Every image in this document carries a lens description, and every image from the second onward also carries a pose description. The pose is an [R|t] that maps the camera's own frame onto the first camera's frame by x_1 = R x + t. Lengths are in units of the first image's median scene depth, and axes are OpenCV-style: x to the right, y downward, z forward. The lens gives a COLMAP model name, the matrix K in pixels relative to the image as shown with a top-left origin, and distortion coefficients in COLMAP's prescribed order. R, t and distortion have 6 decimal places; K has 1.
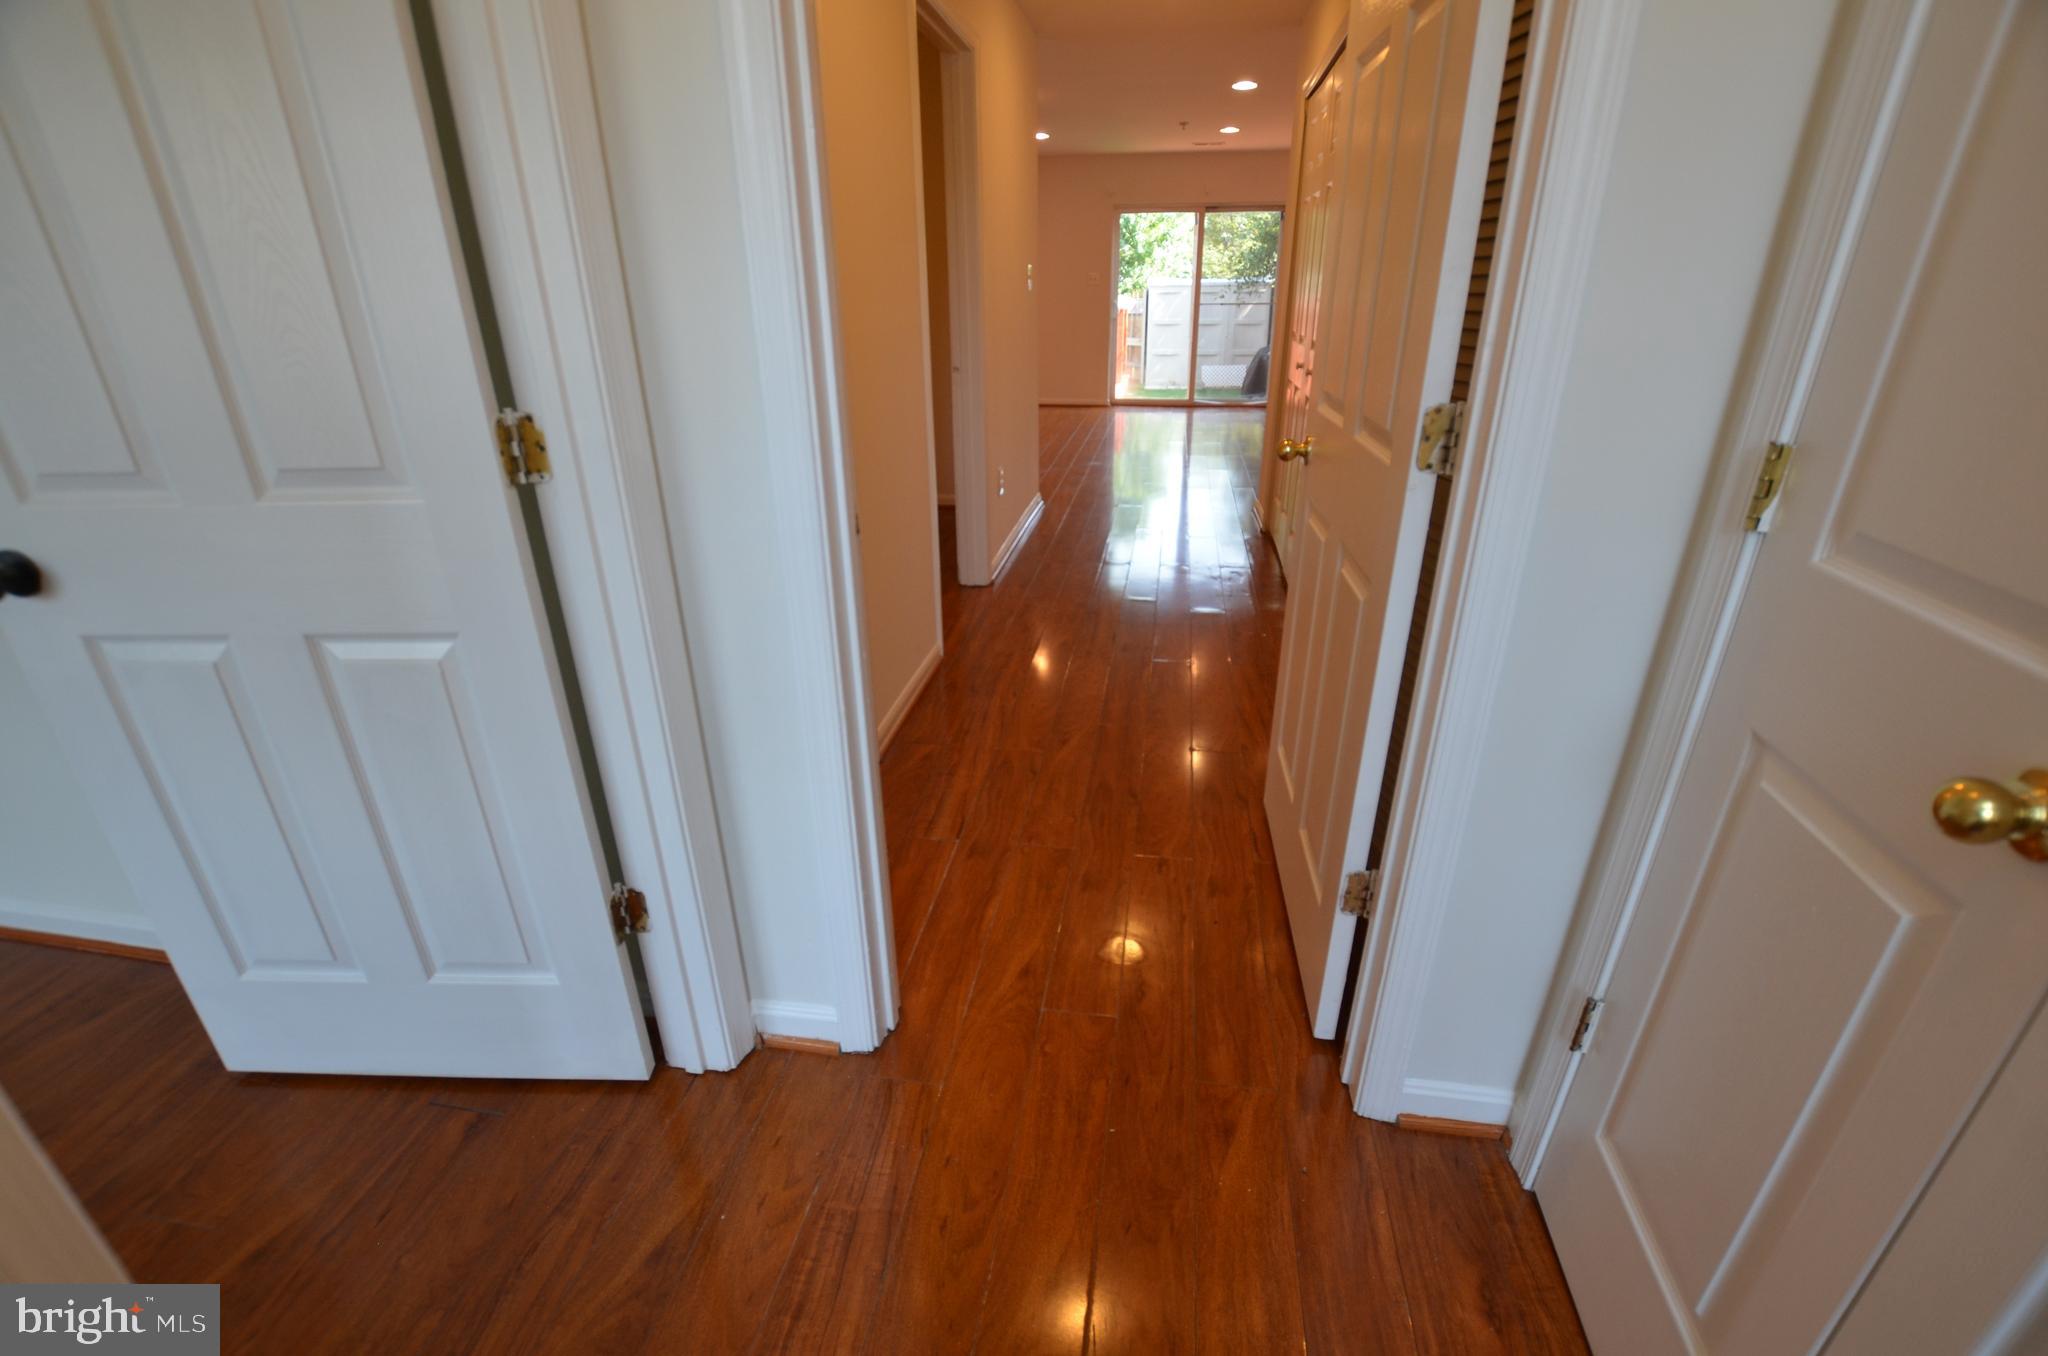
lens RADIAL K [[901.6, 0, 1021.6], [0, 901.6, 688.2], [0, 0, 1]] dist [-0.028829, 0.003155]
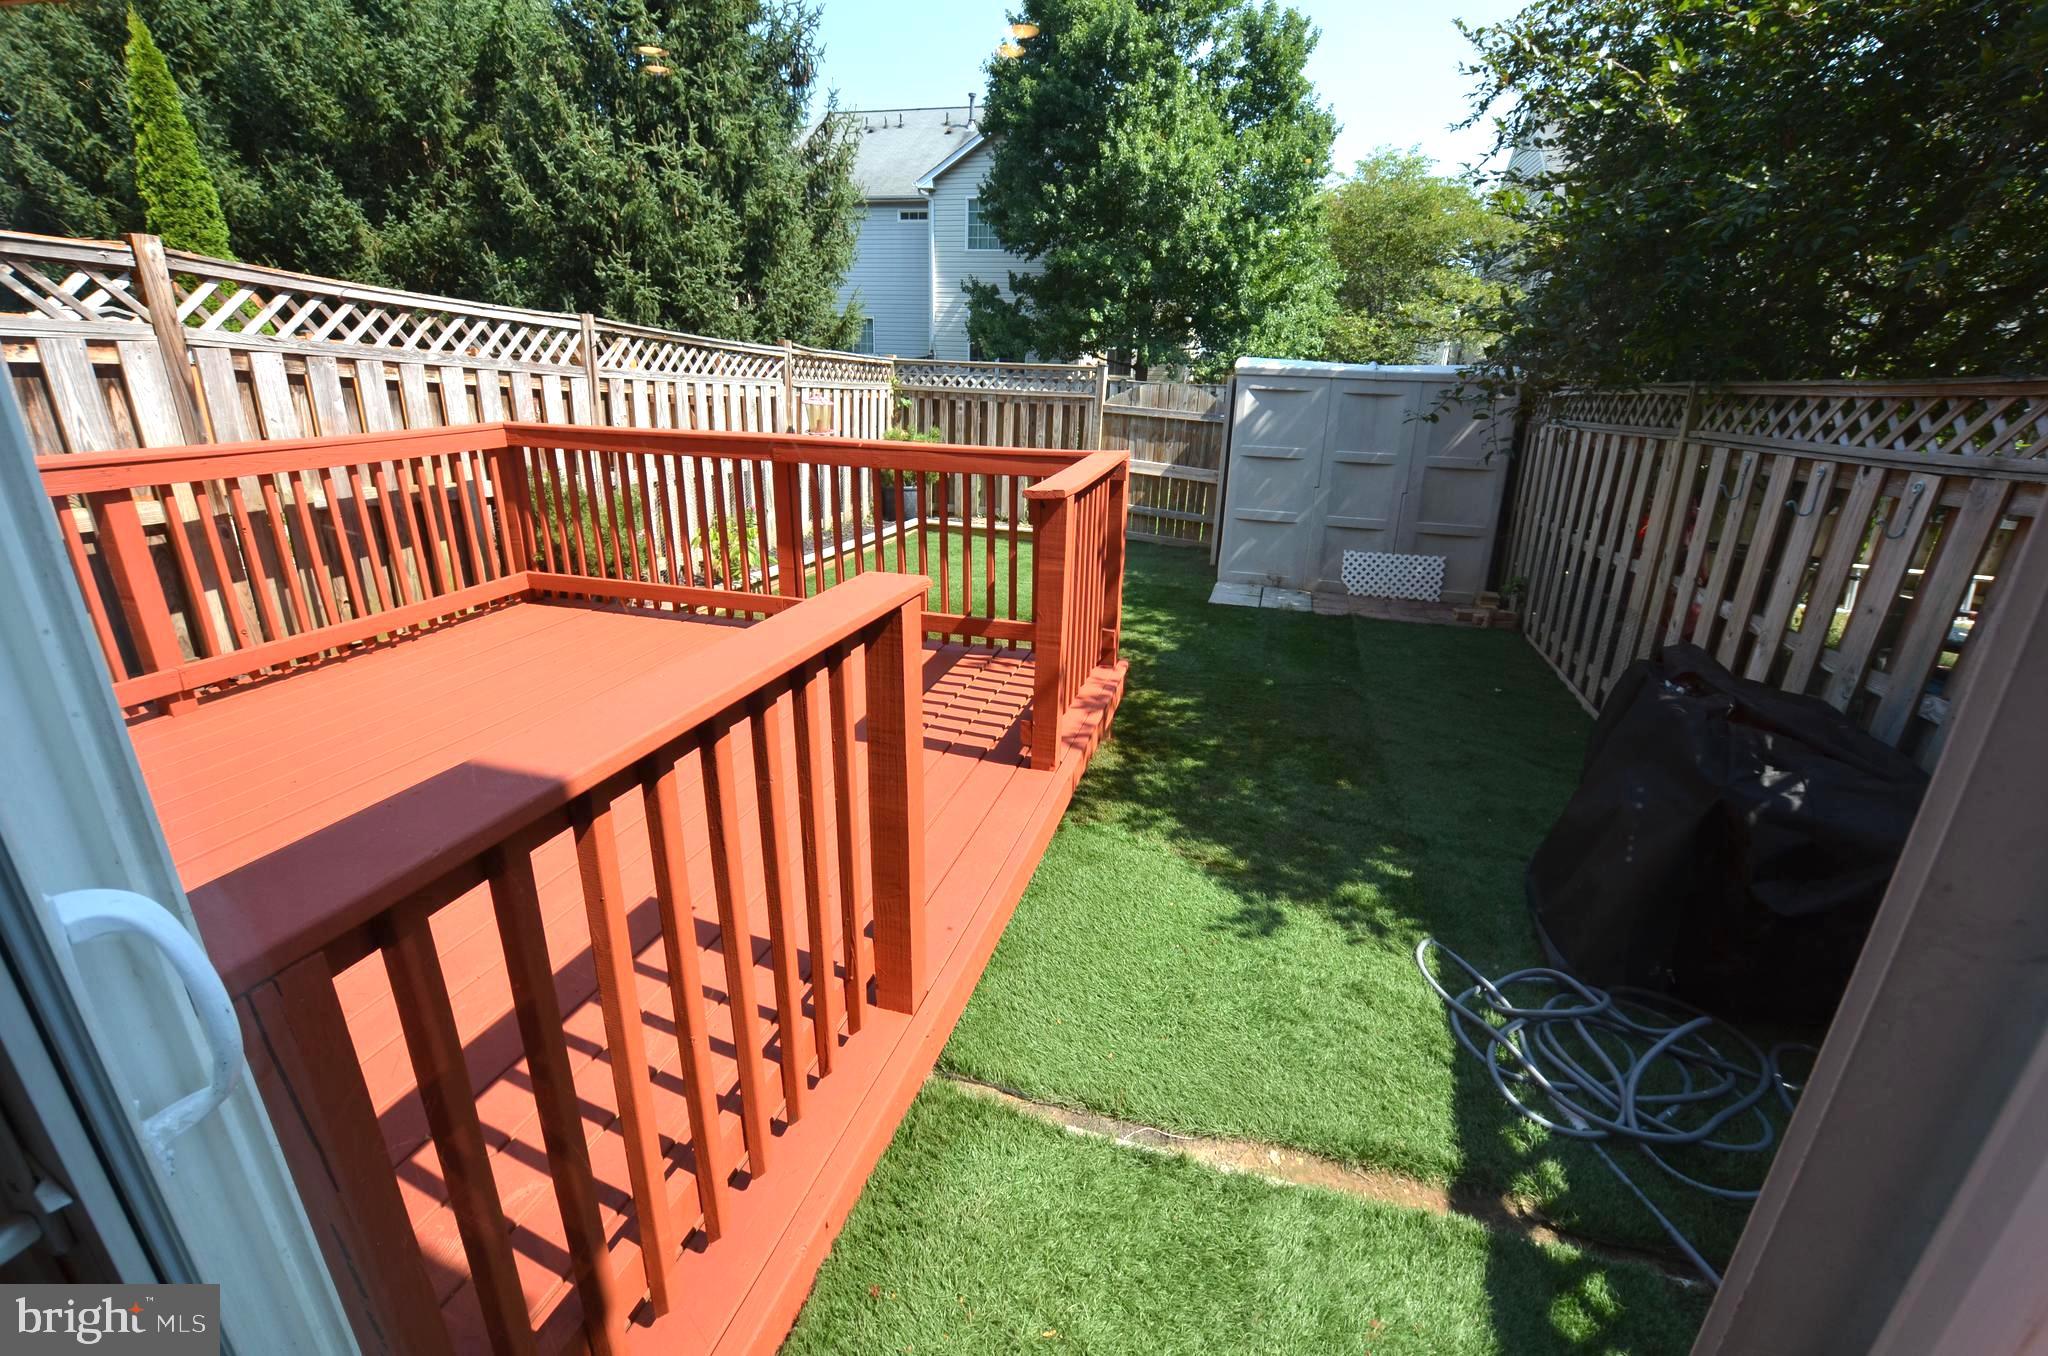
lens RADIAL K [[901.6, 0, 1012.1], [0, 901.6, 677.3], [0, 0, 1]] dist [-0.028829, 0.003155]
pose [[0.990597, 0.079774, -0.111149, 0.152963], [-0.087540, 0.993917, -0.066823, -0.426145], [0.105142, 0.075924, 0.991555, 0.913307]]
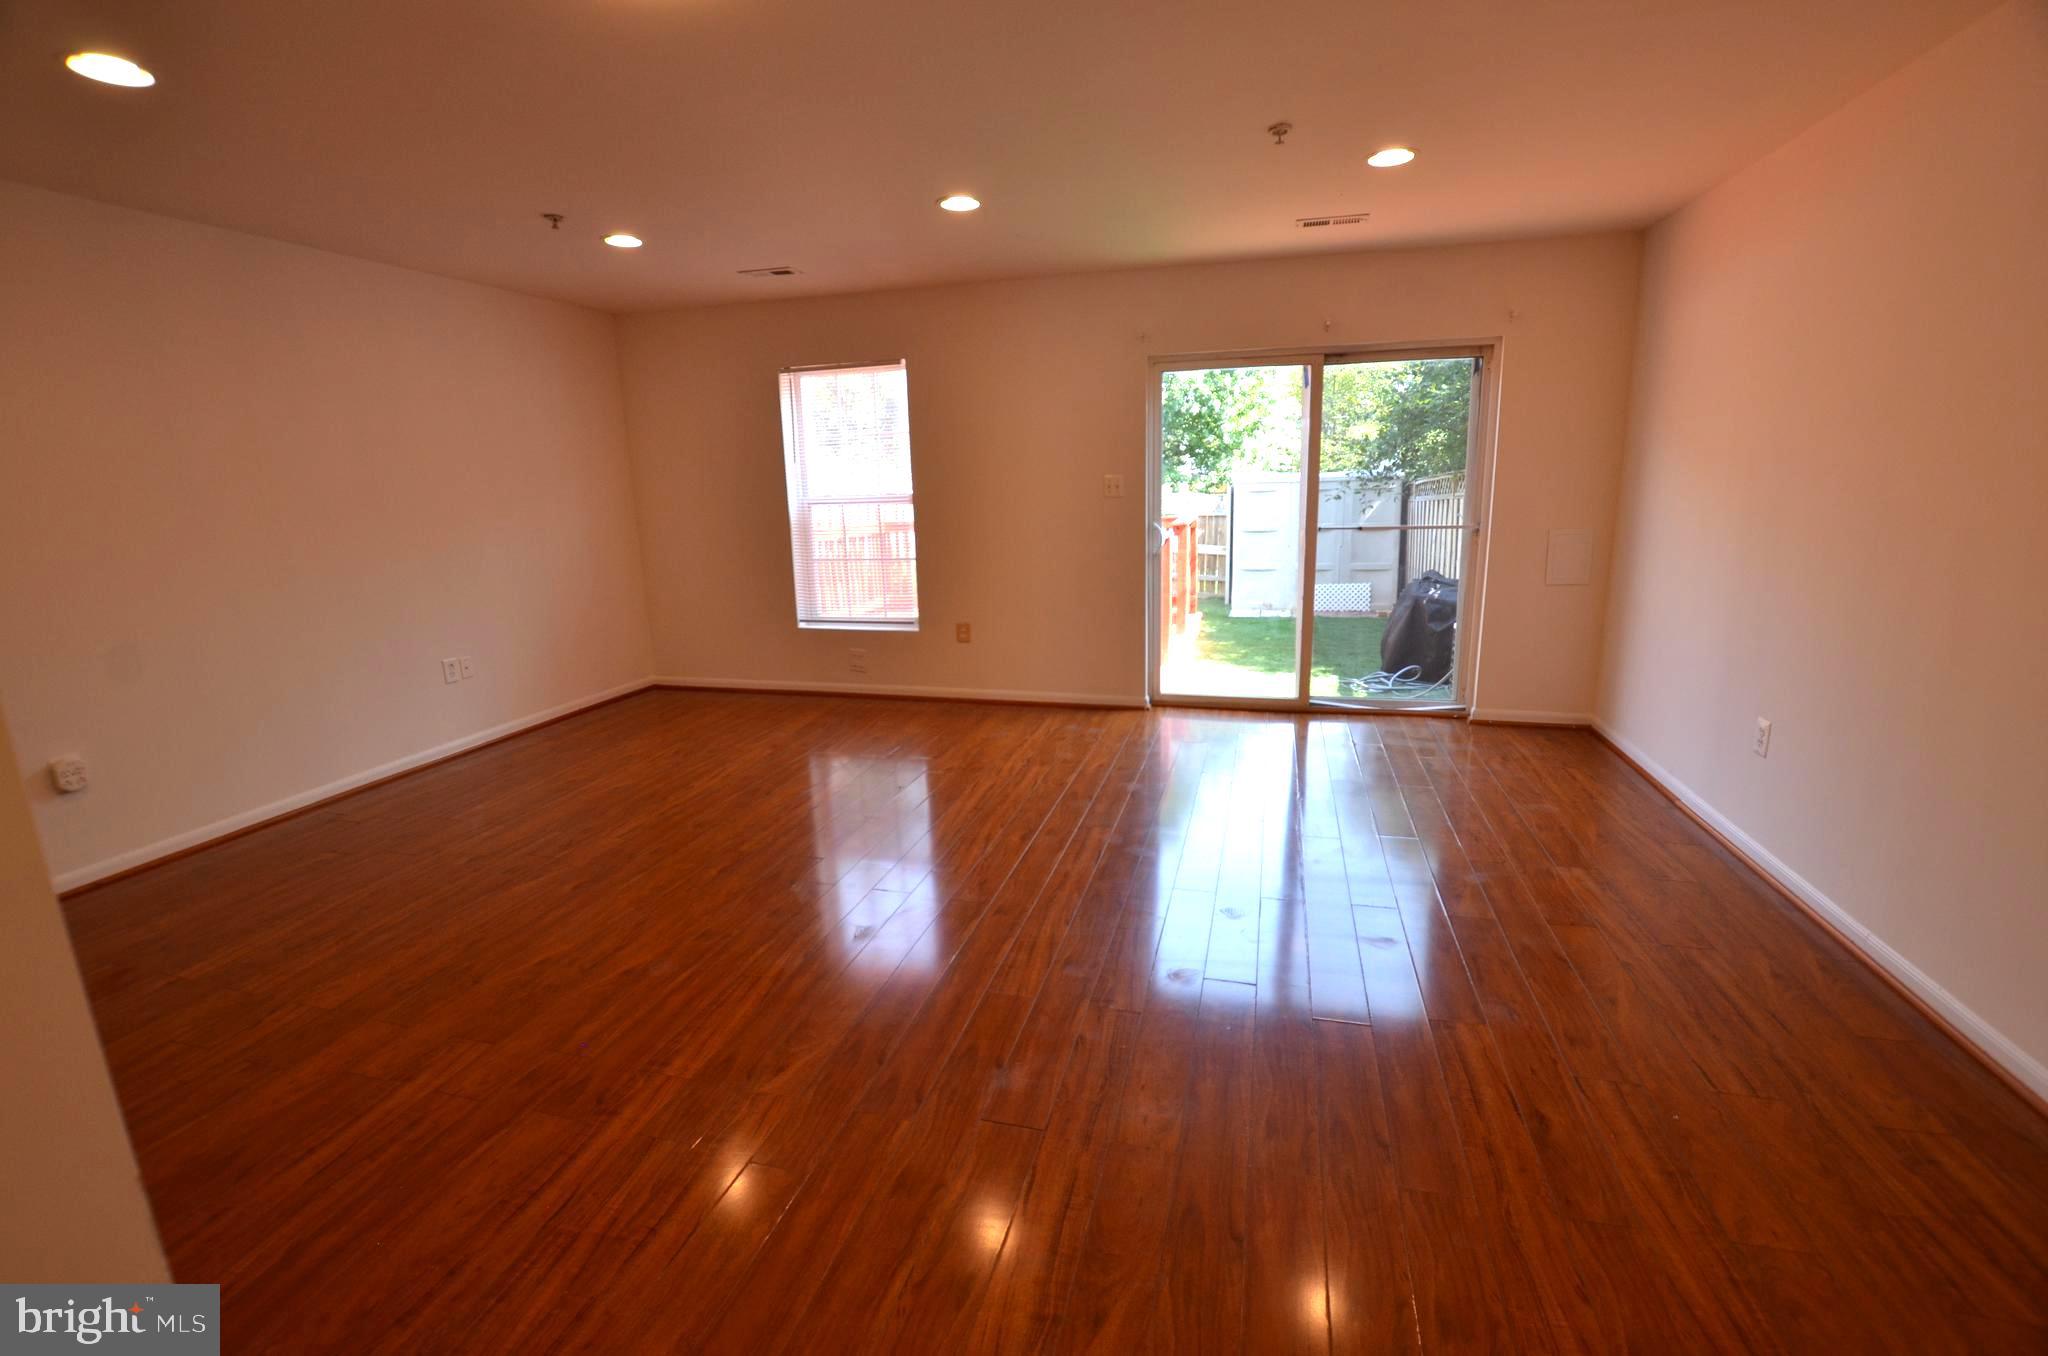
lens RADIAL K [[901.6, 0, 1024.2], [0, 901.6, 675.8], [0, 0, 1]] dist [-0.028829, 0.003155]
pose [[0.994331, 0.006072, -0.106153, 0.080110], [-0.027543, 0.979000, -0.201991, -0.220349], [0.102697, 0.203770, 0.973618, 0.462746]]
